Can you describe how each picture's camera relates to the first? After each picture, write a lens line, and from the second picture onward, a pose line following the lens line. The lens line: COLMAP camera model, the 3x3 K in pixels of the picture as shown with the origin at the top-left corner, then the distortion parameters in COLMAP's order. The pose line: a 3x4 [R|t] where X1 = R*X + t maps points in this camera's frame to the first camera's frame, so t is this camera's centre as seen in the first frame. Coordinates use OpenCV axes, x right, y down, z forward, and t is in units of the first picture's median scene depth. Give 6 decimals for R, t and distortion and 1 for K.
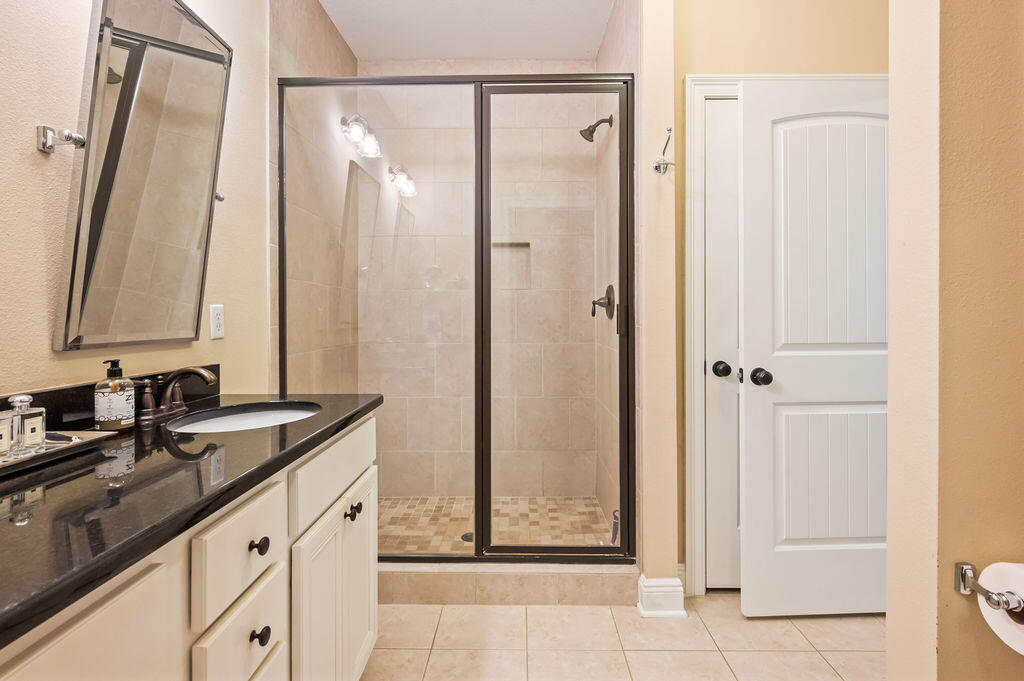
lens RADIAL K [[482.2, 0, 500.6], [0, 482.2, 322.4], [0, 0, 1]] dist [-0.000536, 0.001911]
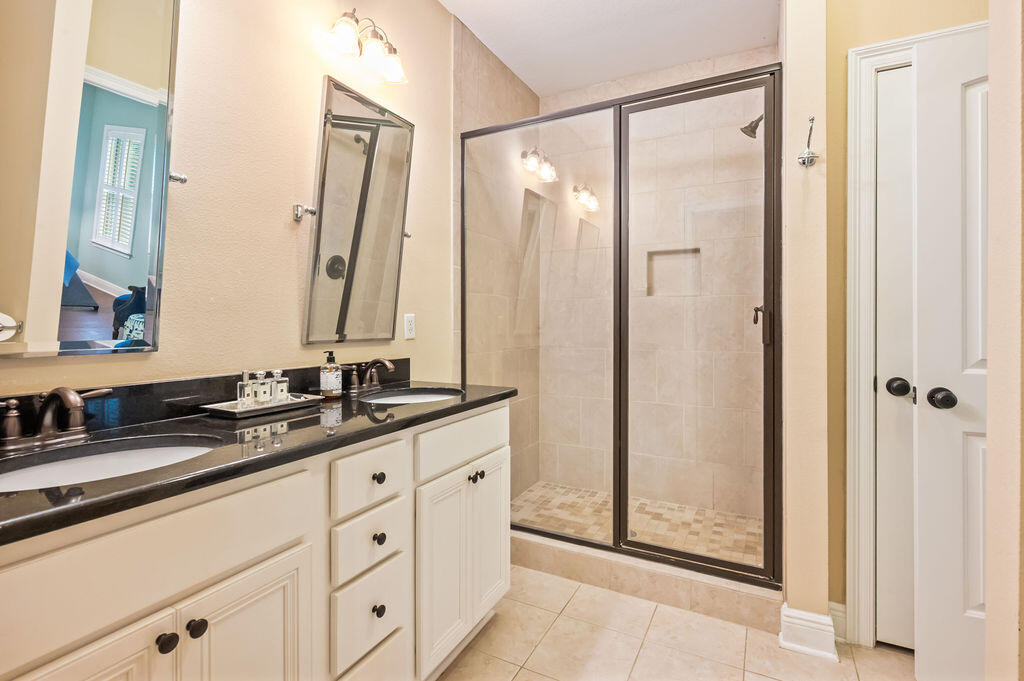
lens RADIAL K [[482.2, 0, 515.5], [0, 482.2, 331.5], [0, 0, 1]] dist [-0.000536, 0.001911]
pose [[0.892147, 0.011974, -0.451586, 0.242715], [-0.009341, 0.999924, 0.008058, -0.001210], [0.451648, -0.002971, 0.892191, -0.059437]]
